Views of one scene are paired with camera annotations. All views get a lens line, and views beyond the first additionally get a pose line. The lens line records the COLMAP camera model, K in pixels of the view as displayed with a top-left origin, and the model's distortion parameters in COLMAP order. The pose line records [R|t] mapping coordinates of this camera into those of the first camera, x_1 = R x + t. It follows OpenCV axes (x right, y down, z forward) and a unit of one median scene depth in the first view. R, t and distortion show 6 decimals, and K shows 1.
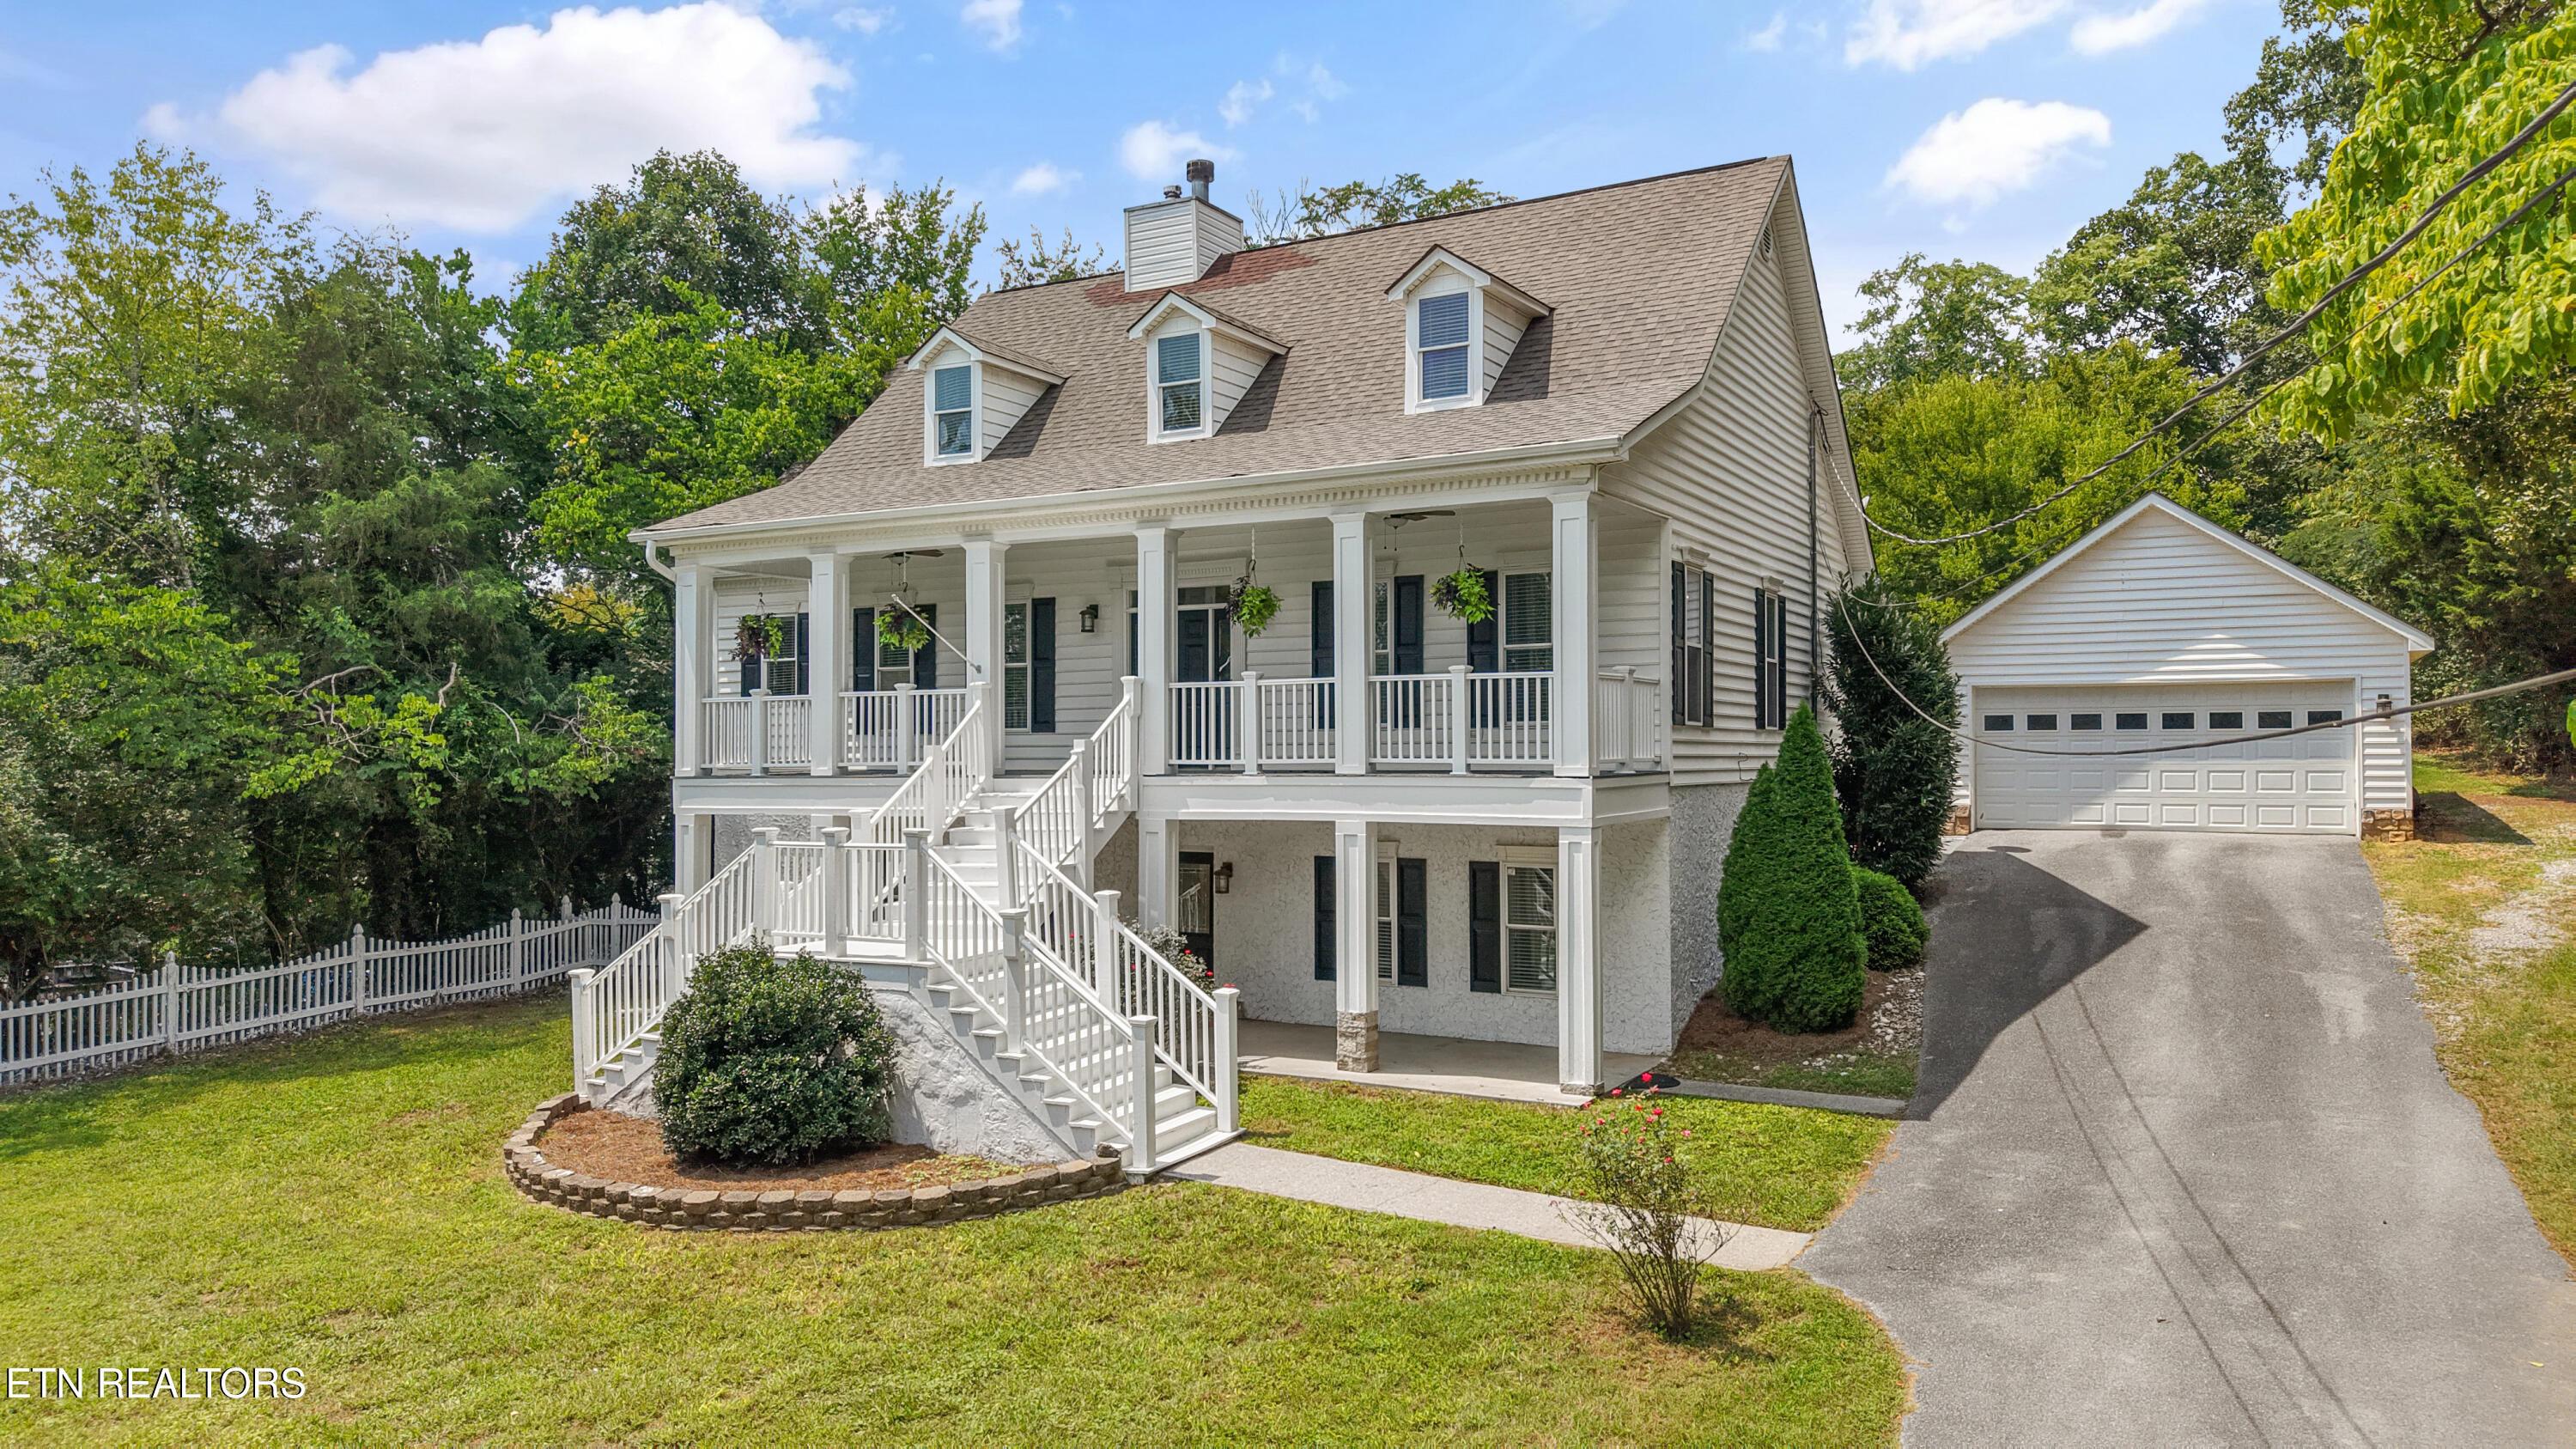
lens RADIAL K [[1716.0, 0, 1289.0], [0, 1716.0, 728.2], [0, 0, 1]] dist [0.002397, -0.002243]
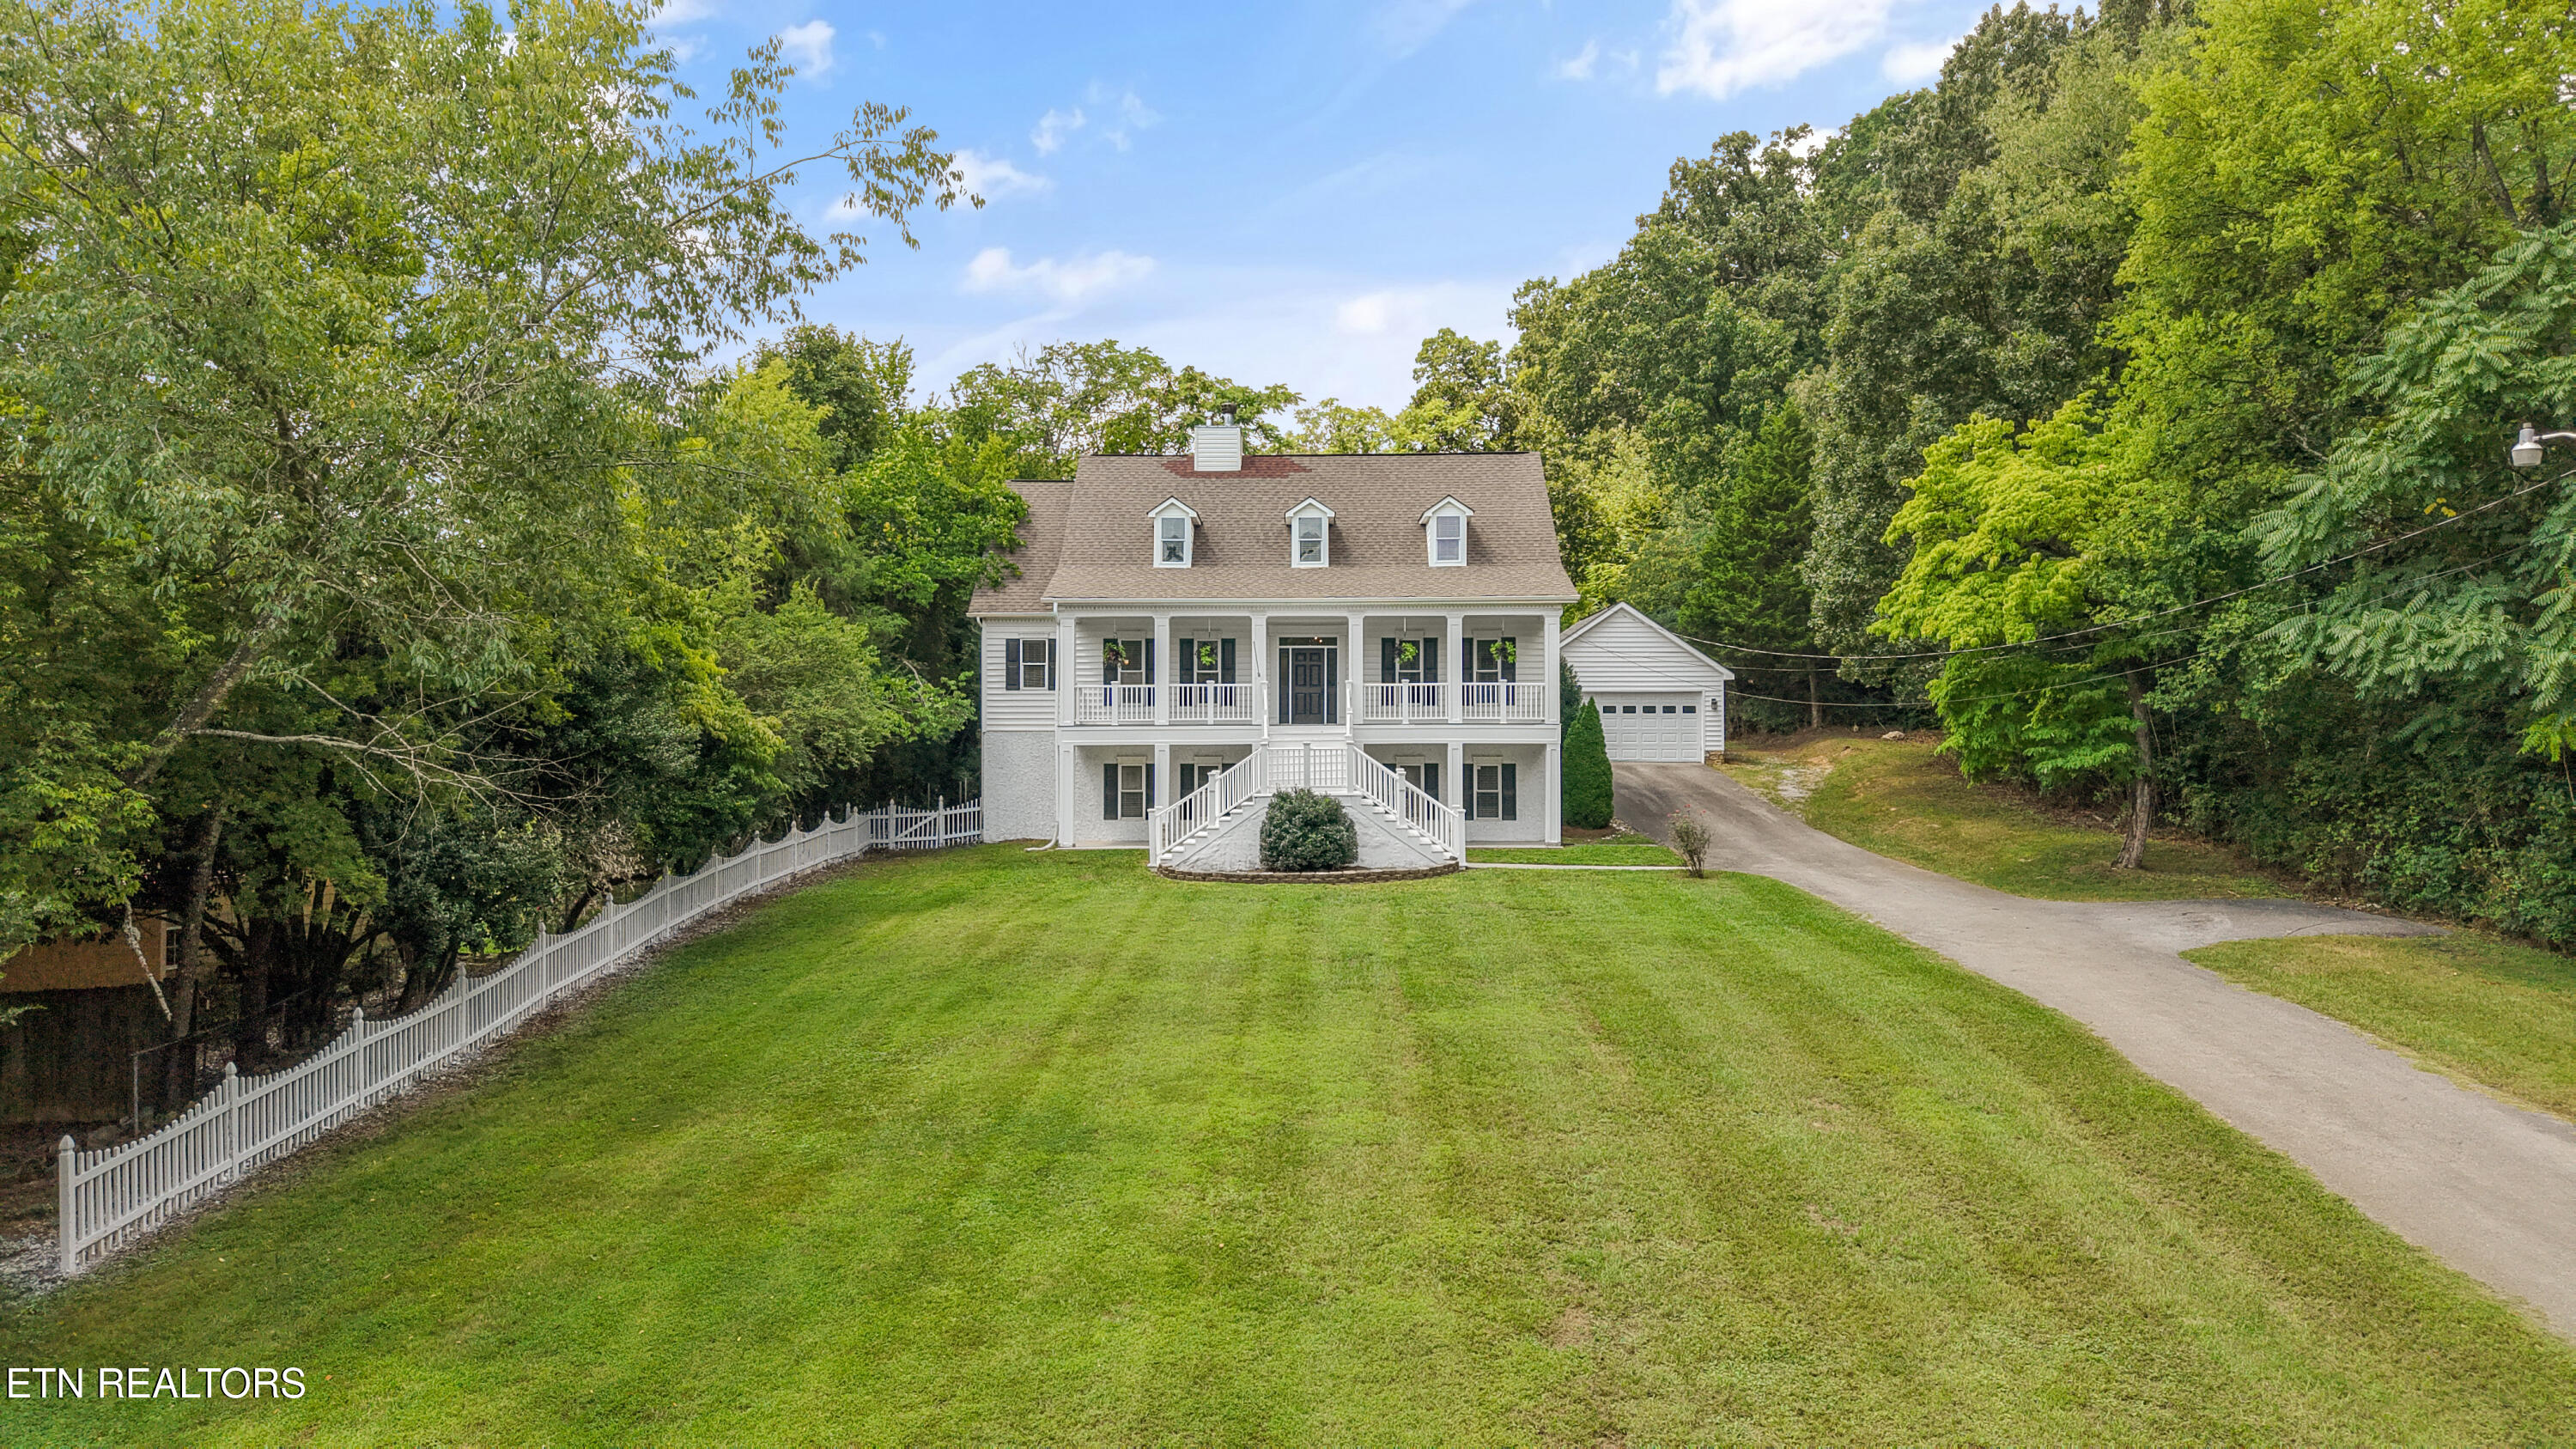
lens RADIAL K [[1716.0, 0, 1291.1], [0, 1716.0, 727.1], [0, 0, 1]] dist [0.002397, -0.002243]
pose [[0.882303, 0.009363, 0.470588, -1.011292], [-0.009970, 0.999950, -0.001203, 0.029314], [-0.470575, -0.003630, 0.882352, -0.798349]]
